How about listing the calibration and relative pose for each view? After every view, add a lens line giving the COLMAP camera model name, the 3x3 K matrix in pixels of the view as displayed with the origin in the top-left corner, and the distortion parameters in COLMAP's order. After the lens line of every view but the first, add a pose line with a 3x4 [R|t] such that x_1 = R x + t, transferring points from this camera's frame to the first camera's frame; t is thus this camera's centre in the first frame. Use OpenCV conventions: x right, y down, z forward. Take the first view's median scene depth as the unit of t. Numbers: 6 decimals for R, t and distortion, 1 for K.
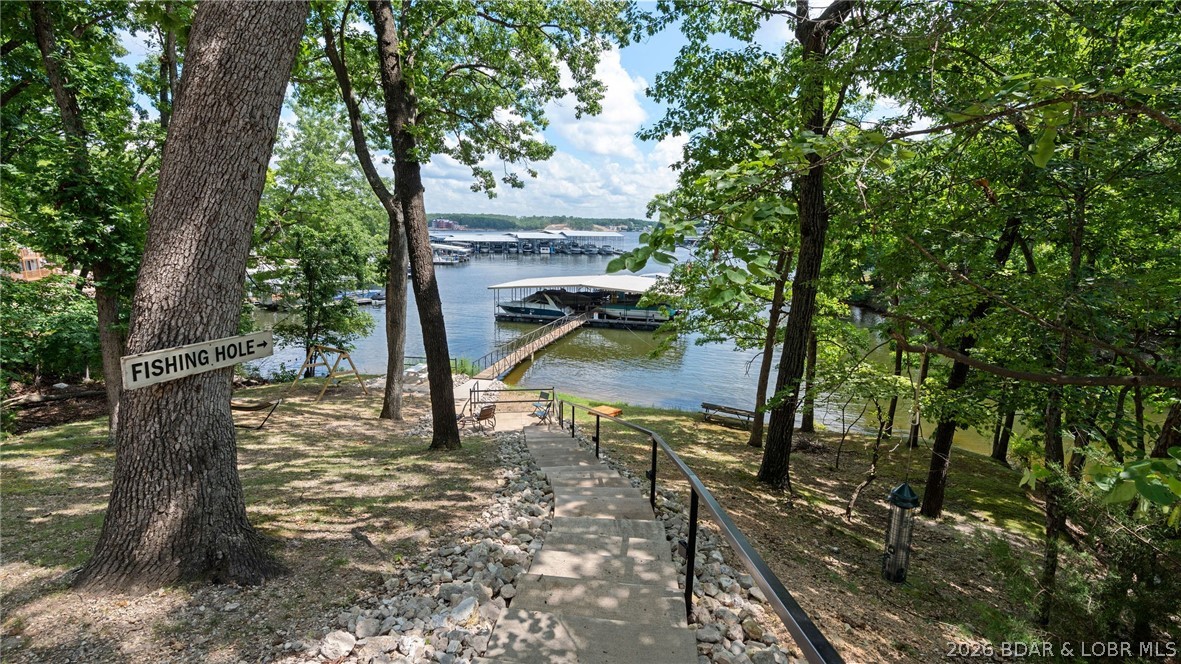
lens RADIAL K [[532.4, 0, 590.7], [0, 532.4, 334.7], [0, 0, 1]] dist [-0.002583, 0.002060]
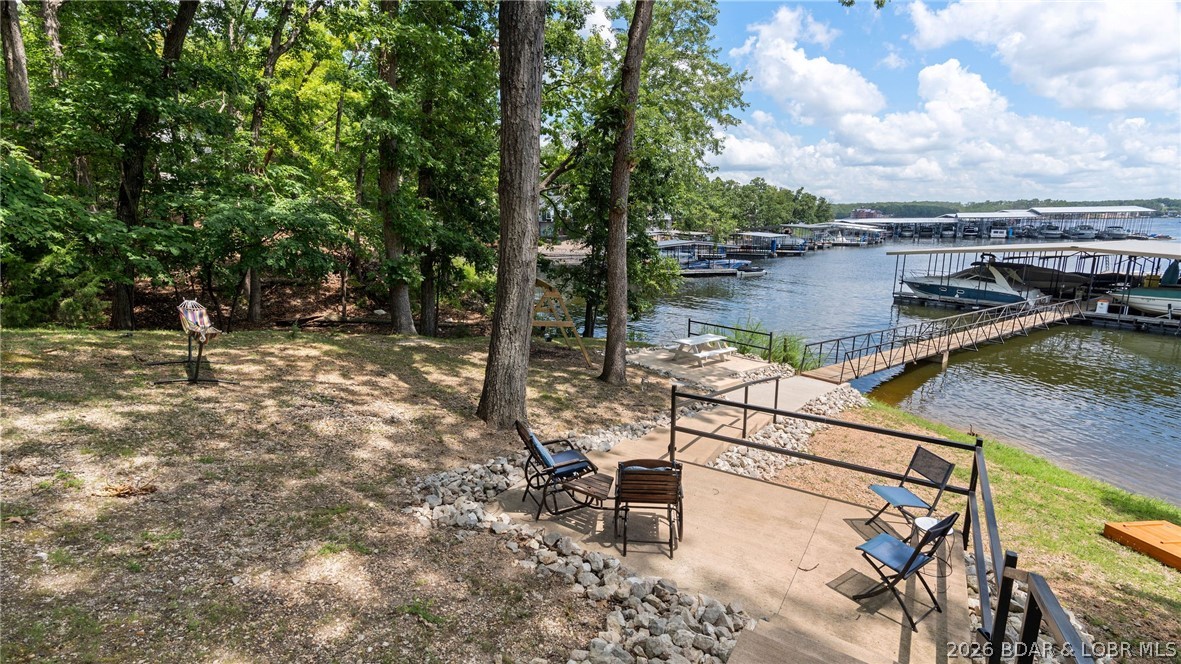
lens RADIAL K [[532.4, 0, 590.7], [0, 532.4, 334.7], [0, 0, 1]] dist [-0.002583, 0.002060]
pose [[0.744265, 0.117724, -0.657427, -0.017395], [-0.110495, 0.992482, 0.052631, 0.020259], [0.658680, 0.033471, 0.751678, 0.248198]]
